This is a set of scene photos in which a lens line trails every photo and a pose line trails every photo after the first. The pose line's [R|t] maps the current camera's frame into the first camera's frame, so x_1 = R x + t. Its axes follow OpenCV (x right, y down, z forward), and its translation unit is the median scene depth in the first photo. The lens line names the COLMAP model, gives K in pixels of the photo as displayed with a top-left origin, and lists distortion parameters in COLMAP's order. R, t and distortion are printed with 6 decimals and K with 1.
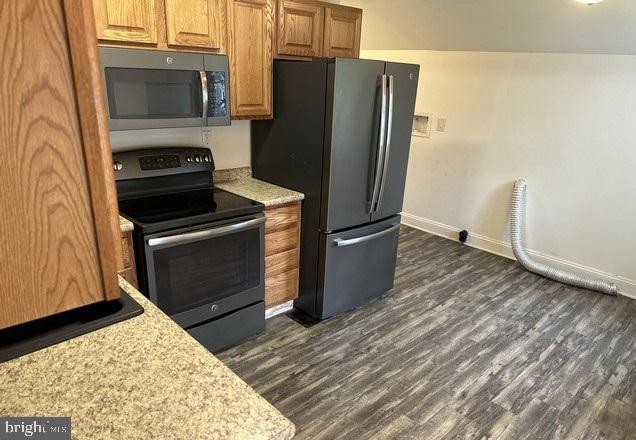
lens RADIAL K [[436.7, 0, 316.3], [0, 436.7, 220.5], [0, 0, 1]] dist [0.001691, 0.000176]
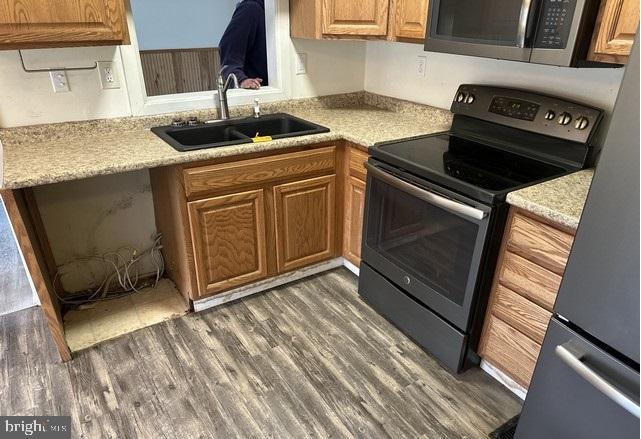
lens RADIAL K [[447.9, 0, 319.0], [0, 447.9, 222.7], [0, 0, 1]] dist [0.005584, 0.000823]
pose [[-0.175281, 0.399846, -0.899667, 0.589437], [-0.314839, 0.843063, 0.436028, -0.237373], [0.932820, 0.359677, -0.021886, 0.950424]]
